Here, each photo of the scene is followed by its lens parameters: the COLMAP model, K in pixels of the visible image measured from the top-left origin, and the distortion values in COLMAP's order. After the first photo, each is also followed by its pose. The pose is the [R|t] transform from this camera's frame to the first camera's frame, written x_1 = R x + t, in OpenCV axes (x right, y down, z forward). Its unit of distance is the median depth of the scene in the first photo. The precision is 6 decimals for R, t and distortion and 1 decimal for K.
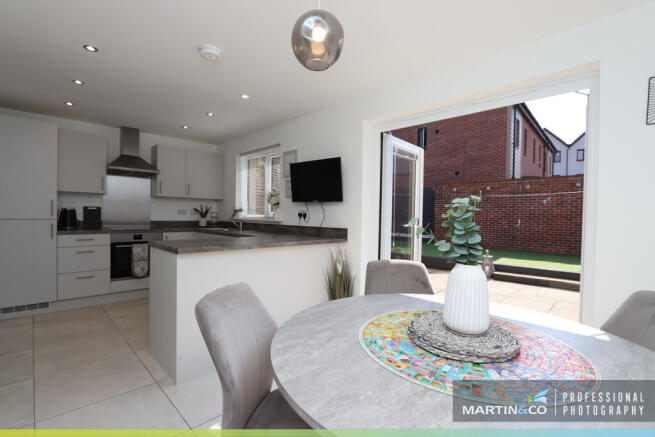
lens RADIAL K [[301.1, 0, 324.0], [0, 301.1, 221.0], [0, 0, 1]] dist [-0.018185, -0.000044]
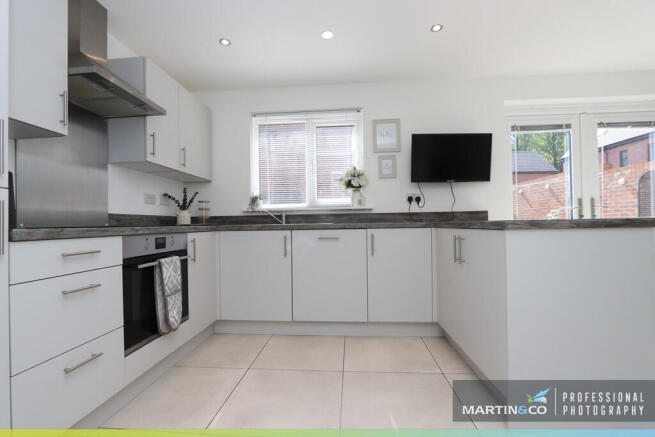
lens RADIAL K [[301.1, 0, 324.0], [0, 301.1, 221.0], [0, 0, 1]] dist [-0.018185, -0.000044]
pose [[0.761852, -0.023647, 0.647320, -0.721928], [0.042616, 0.998998, -0.013661, 0.036945], [-0.646348, 0.037994, 0.762096, 0.490597]]
